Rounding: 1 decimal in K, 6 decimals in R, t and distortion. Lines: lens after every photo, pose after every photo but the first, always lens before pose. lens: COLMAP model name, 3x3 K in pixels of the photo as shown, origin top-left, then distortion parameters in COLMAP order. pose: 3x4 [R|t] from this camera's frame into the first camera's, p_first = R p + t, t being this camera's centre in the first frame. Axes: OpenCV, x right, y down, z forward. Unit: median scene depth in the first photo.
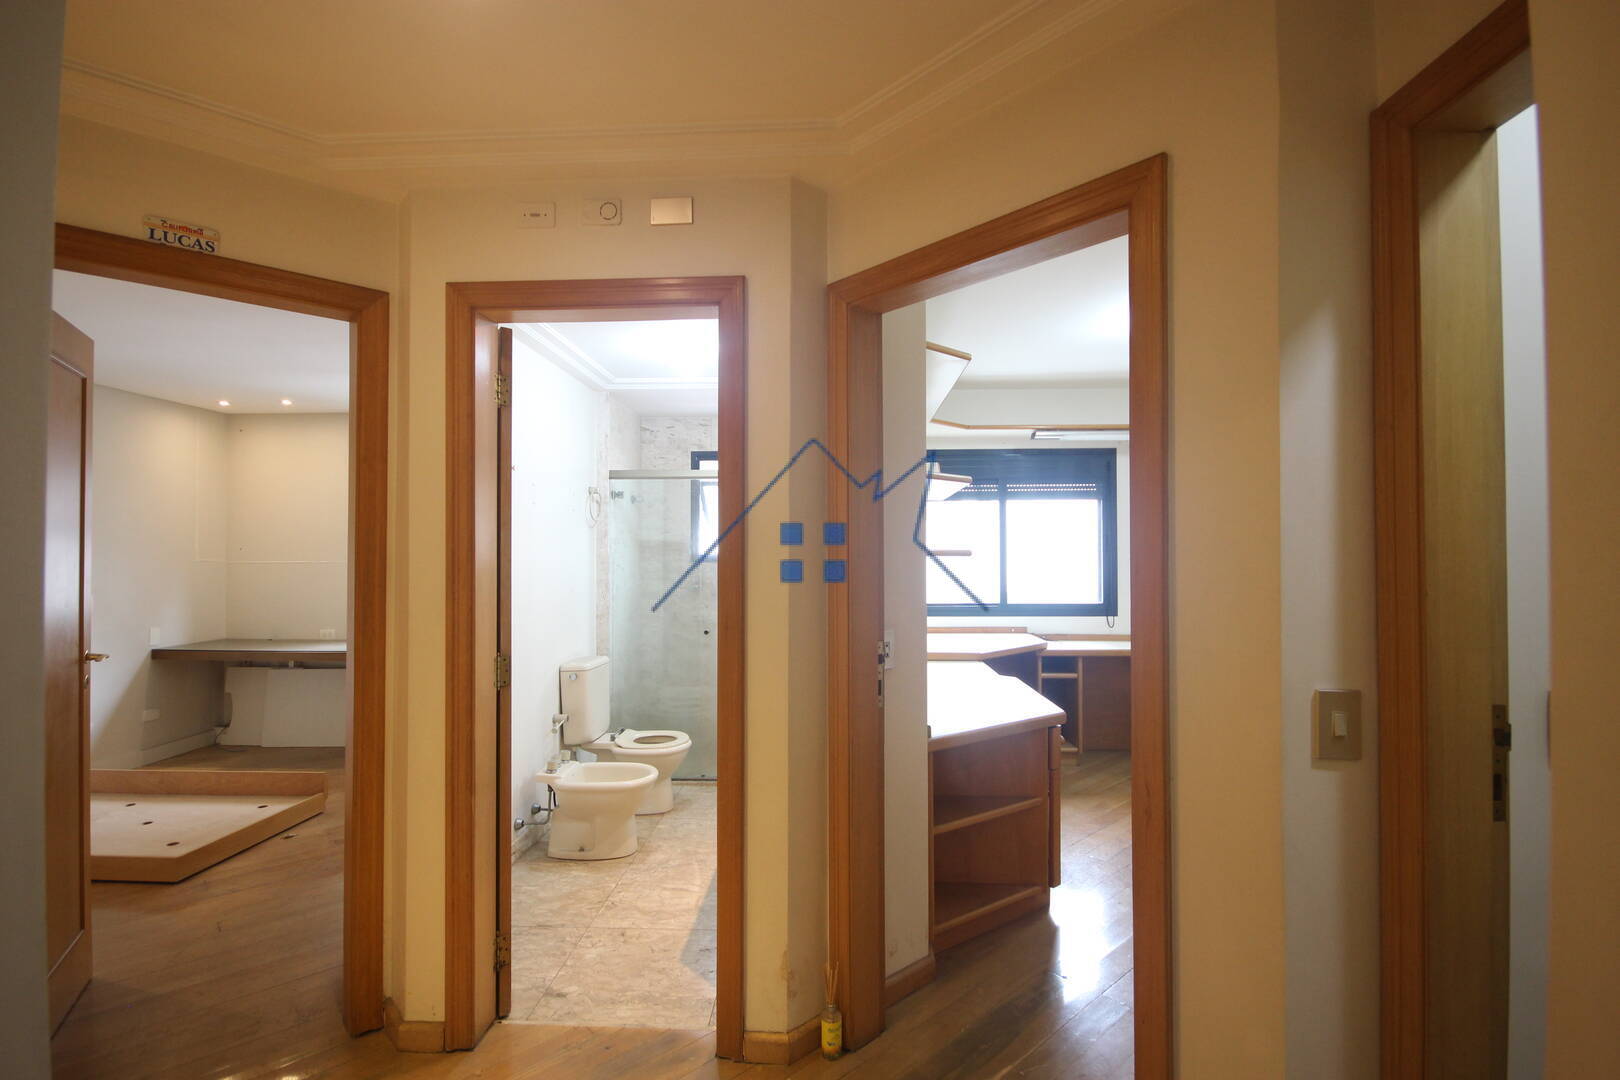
lens RADIAL K [[747.2, 0, 804.7], [0, 747.2, 543.3], [0, 0, 1]] dist [0.002519, -0.000112]
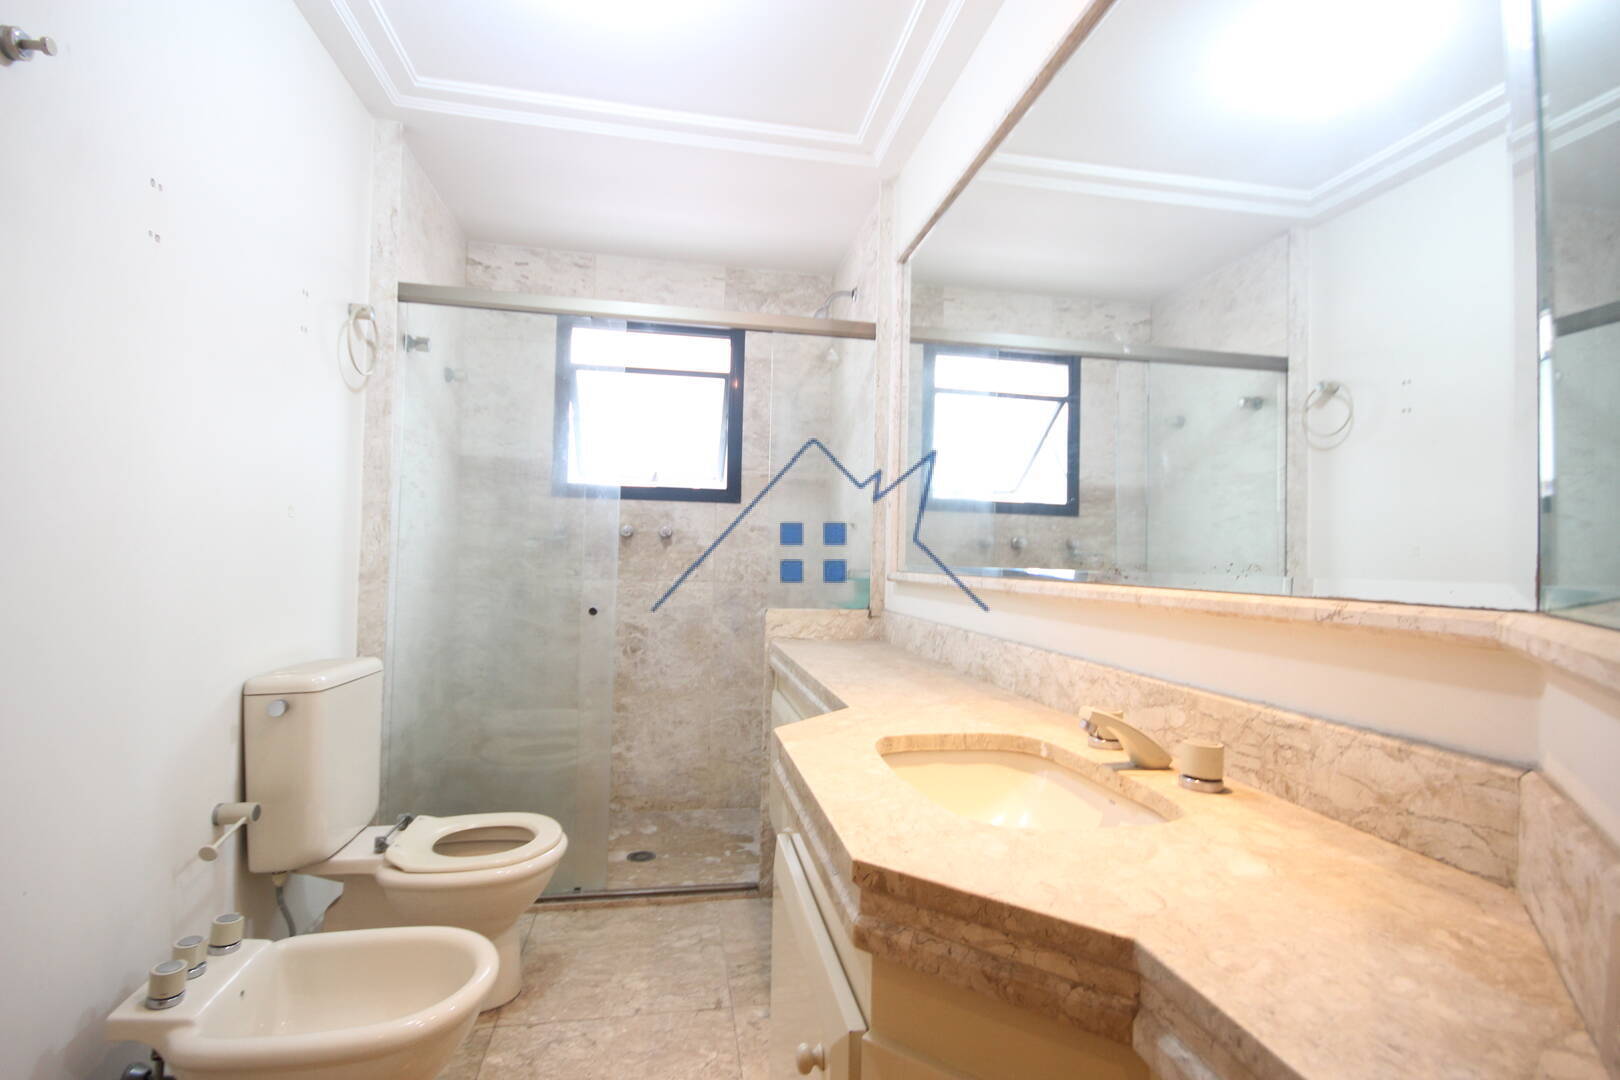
lens RADIAL K [[747.2, 0, 807.8], [0, 747.2, 543.6], [0, 0, 1]] dist [0.002519, -0.000112]
pose [[0.973258, 0.033621, 0.227242, -0.113810], [-0.034450, 0.999406, -0.000320, 0.072197], [-0.227118, -0.007517, 0.973838, 0.495633]]
